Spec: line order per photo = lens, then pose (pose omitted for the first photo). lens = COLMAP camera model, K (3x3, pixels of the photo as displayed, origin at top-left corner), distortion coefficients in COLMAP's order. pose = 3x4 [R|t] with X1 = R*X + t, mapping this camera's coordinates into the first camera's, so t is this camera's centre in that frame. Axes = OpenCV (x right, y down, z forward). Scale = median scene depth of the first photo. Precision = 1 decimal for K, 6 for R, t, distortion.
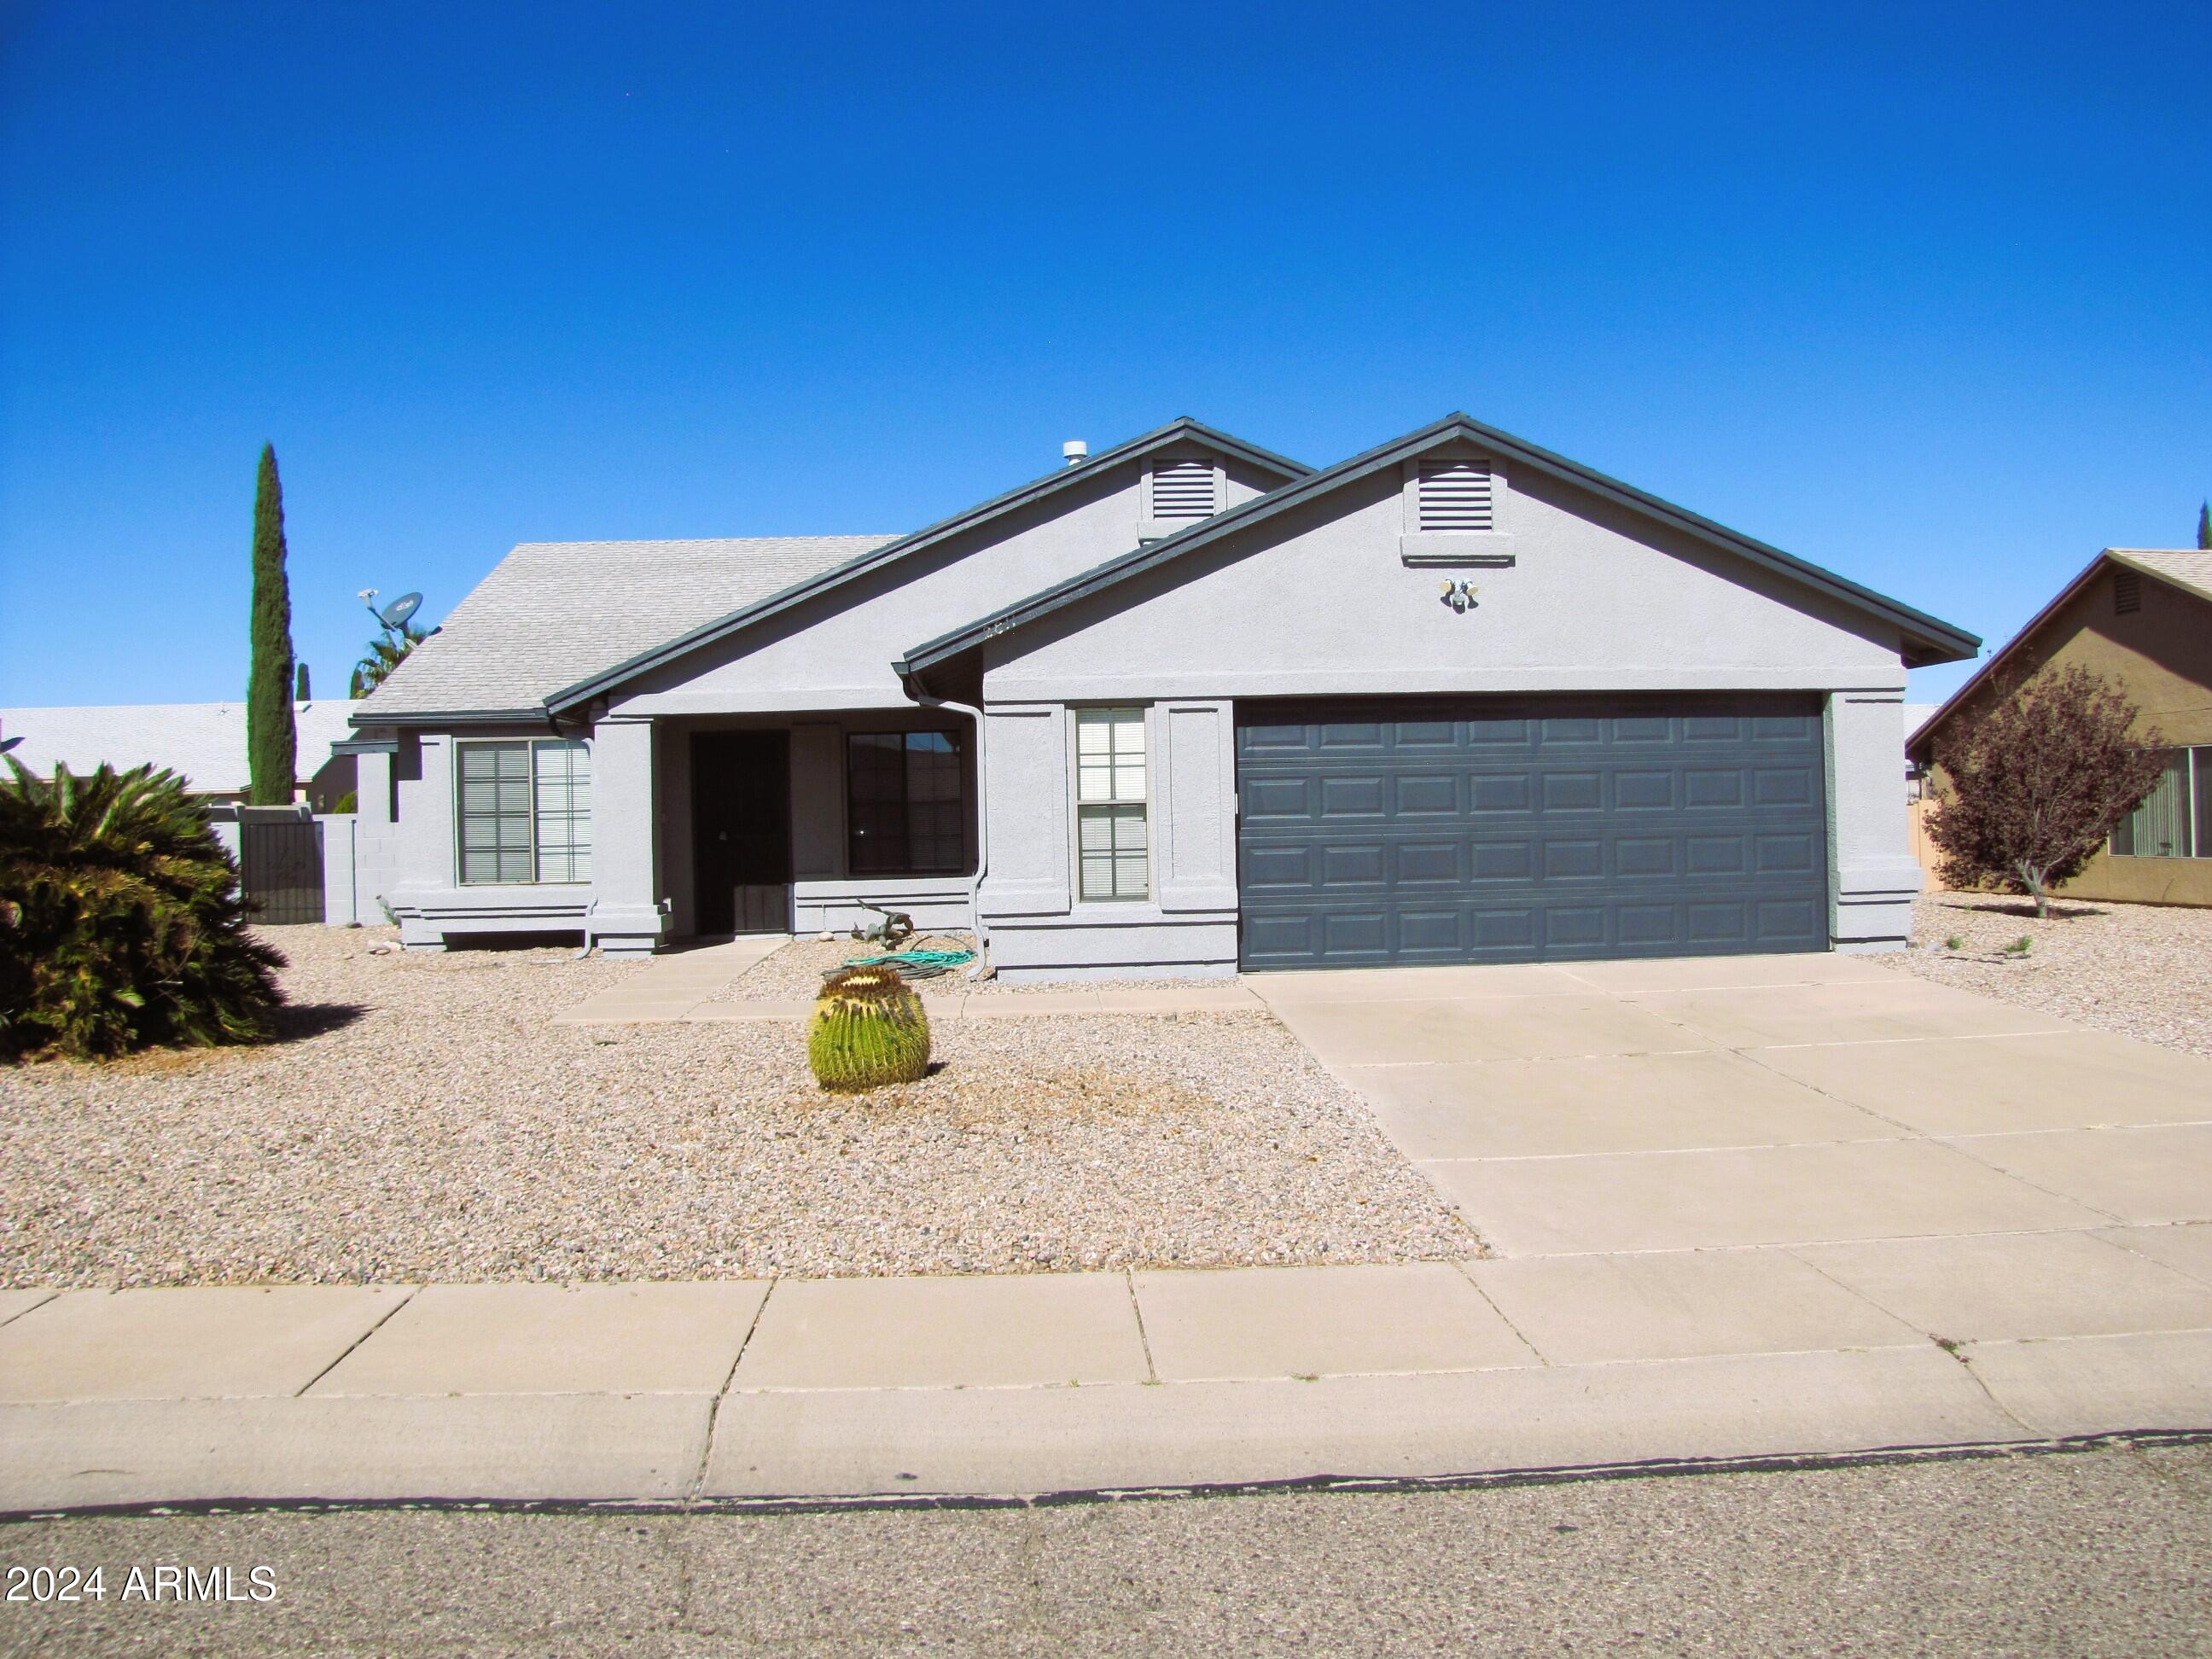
lens RADIAL K [[1864.3, 0, 1111.2], [0, 1864.3, 825.2], [0, 0, 1]] dist [-0.140601, 0.030707]
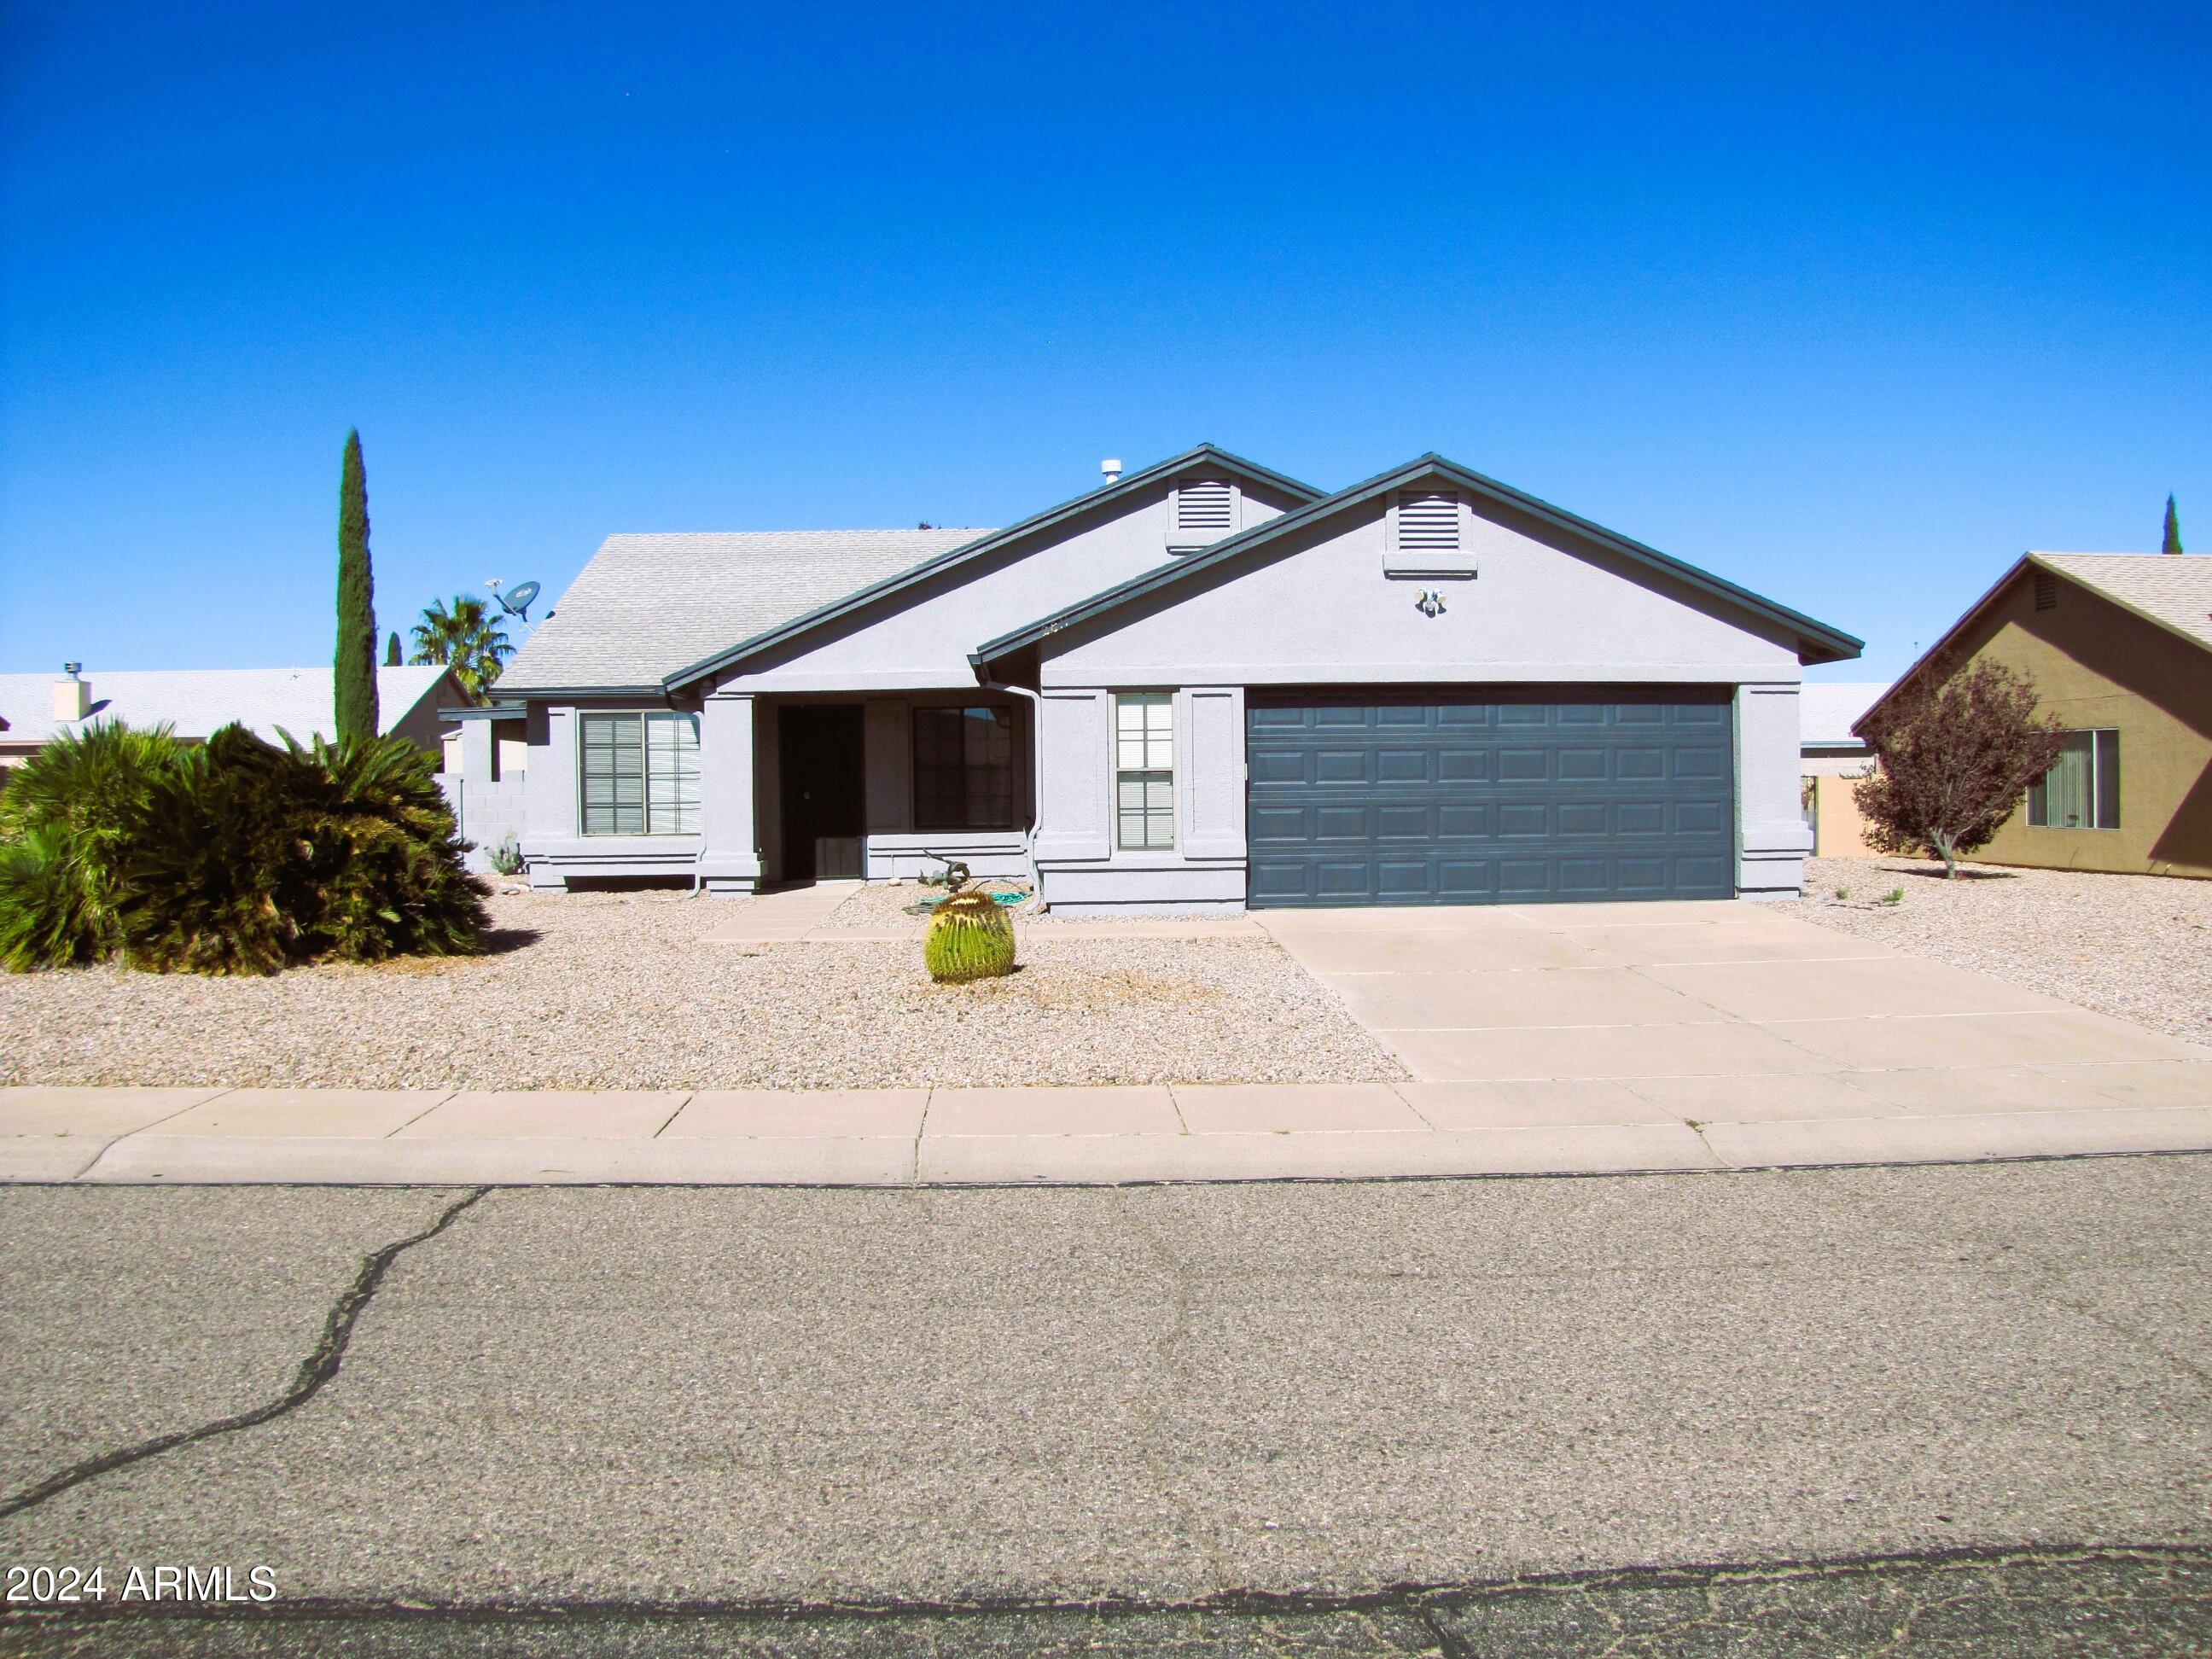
lens RADIAL K [[1864.3, 0, 1109.0], [0, 1864.3, 842.8], [0, 0, 1]] dist [-0.140601, 0.030707]
pose [[0.999926, 0.009155, -0.007994, -0.012565], [-0.008927, 0.999562, 0.028212, 0.001340], [0.008248, -0.028138, 0.999570, -0.224219]]
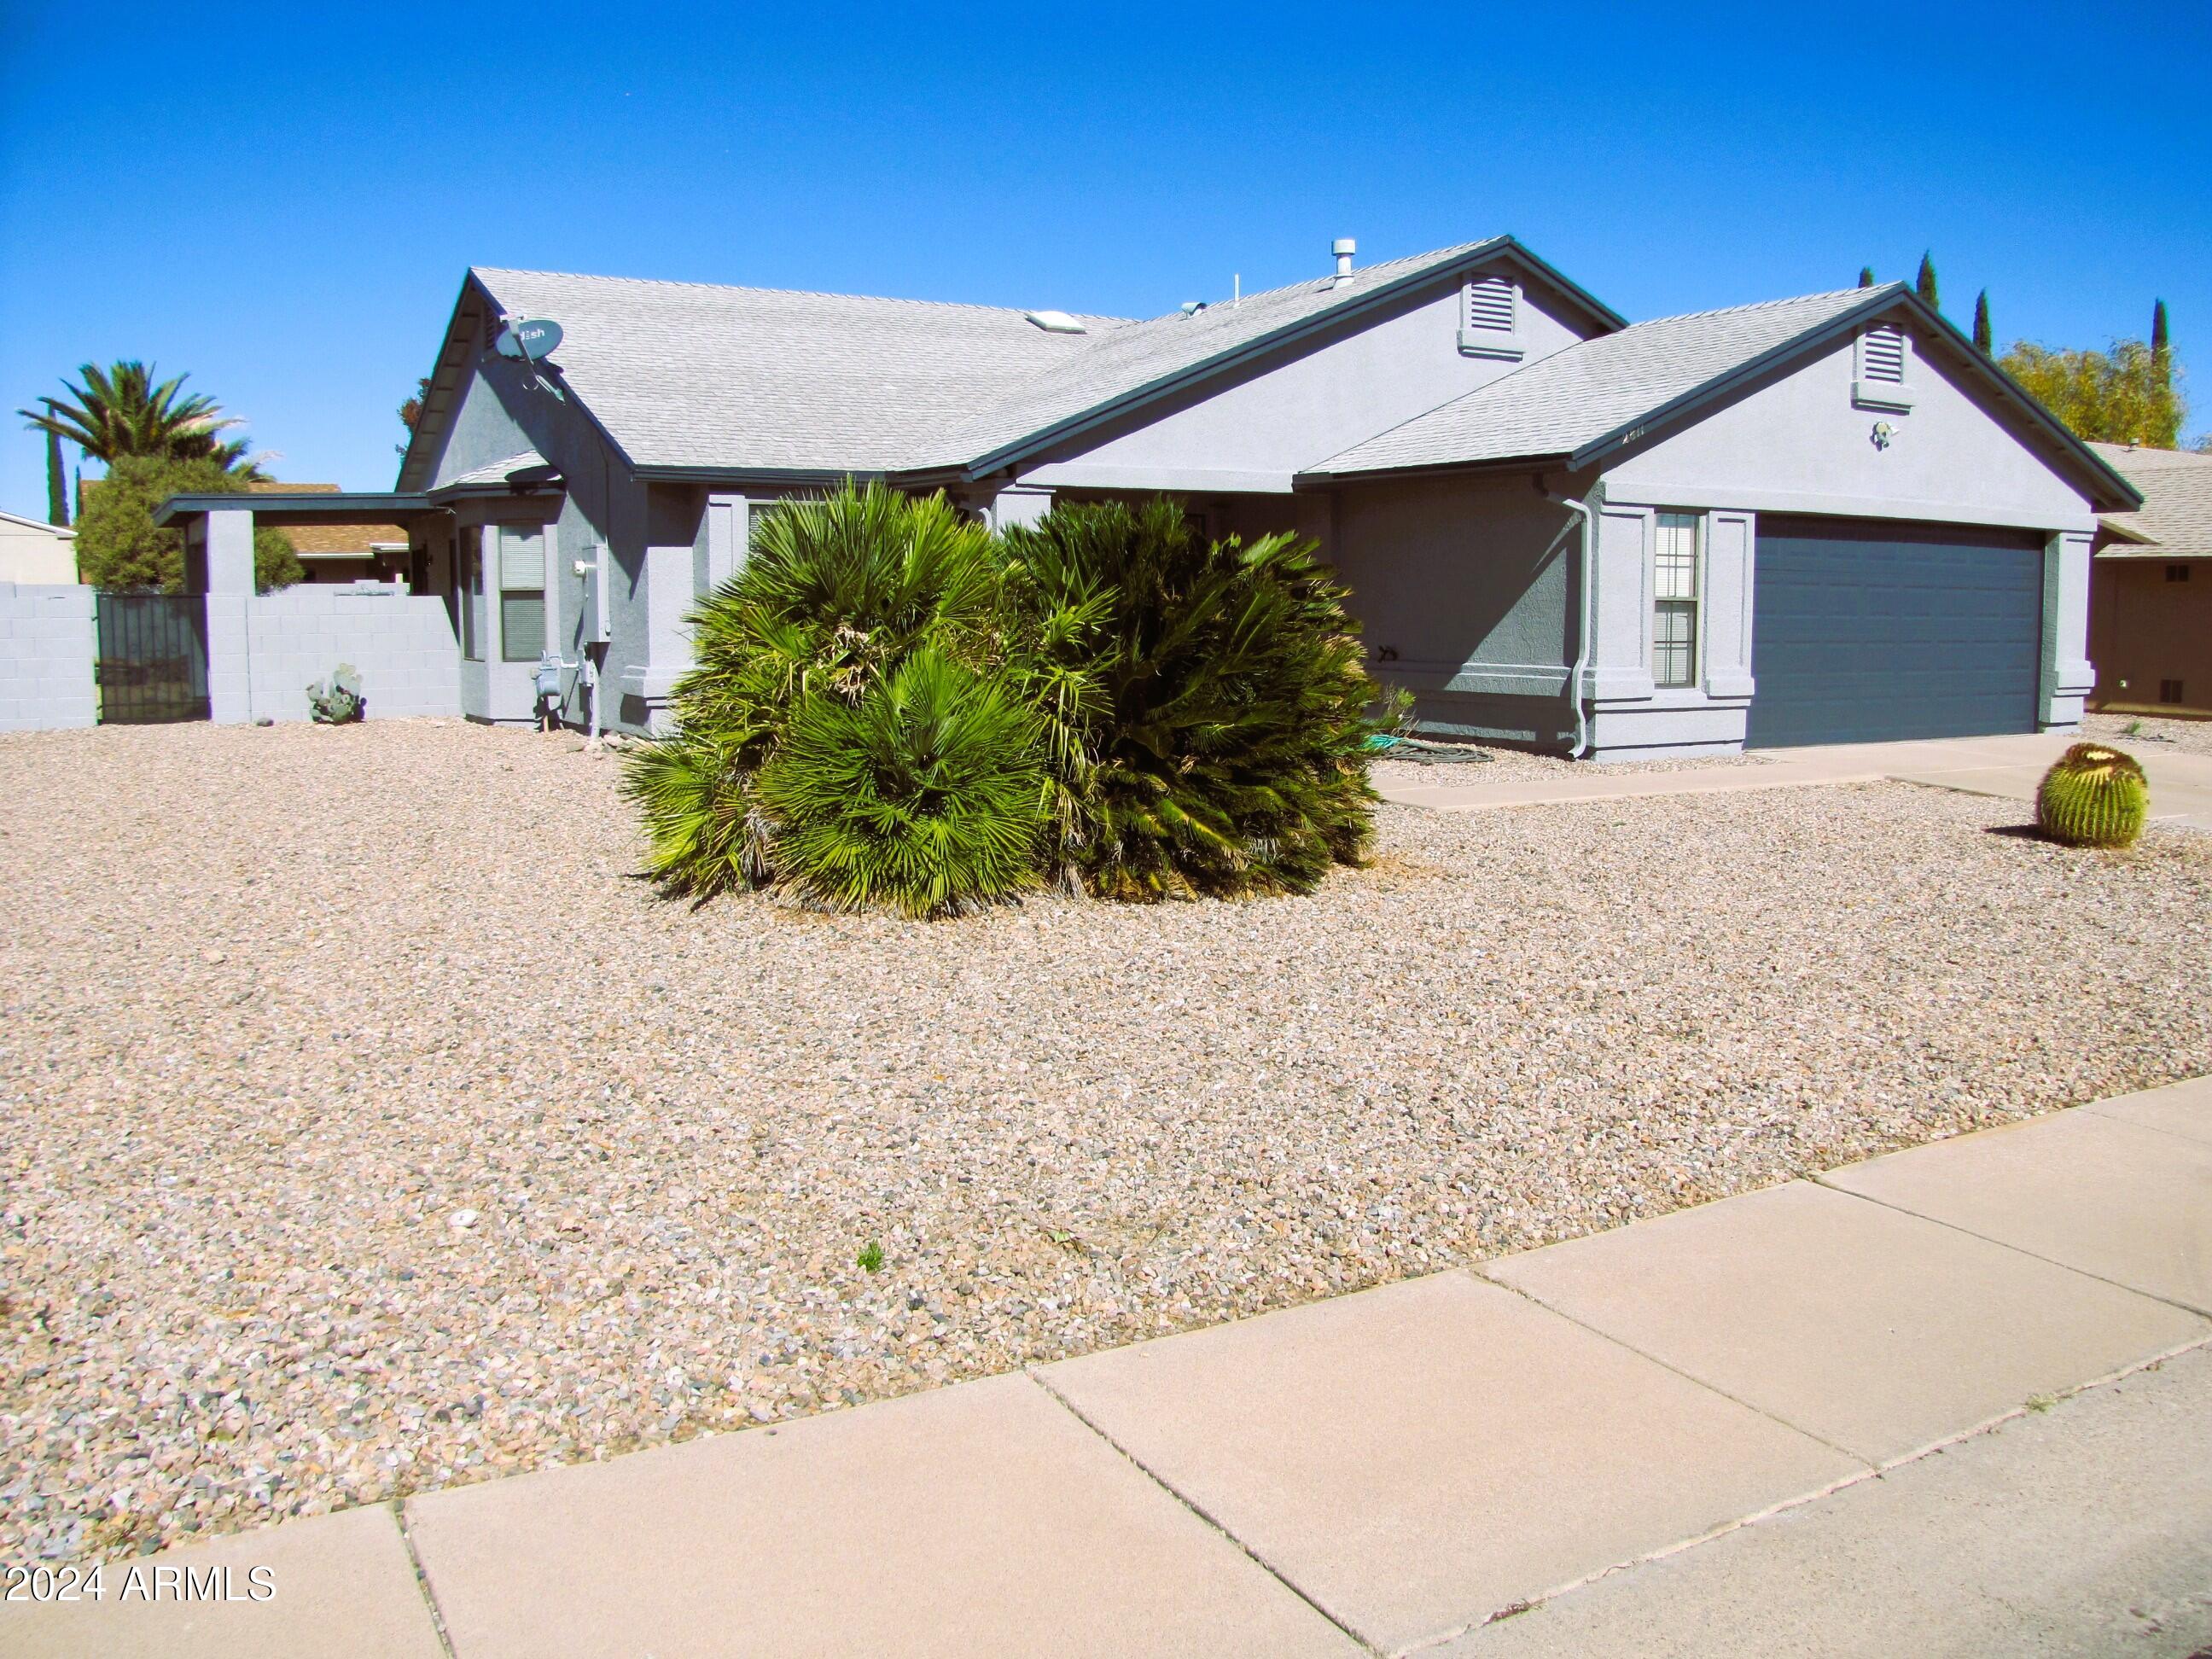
lens RADIAL K [[1864.3, 0, 1101.1], [0, 1864.3, 820.4], [0, 0, 1]] dist [-0.140601, 0.030707]
pose [[0.892589, -0.029479, 0.449907, -0.789992], [-0.021497, 0.993943, 0.107775, 0.008228], [-0.450359, -0.105871, 0.886548, 0.164379]]
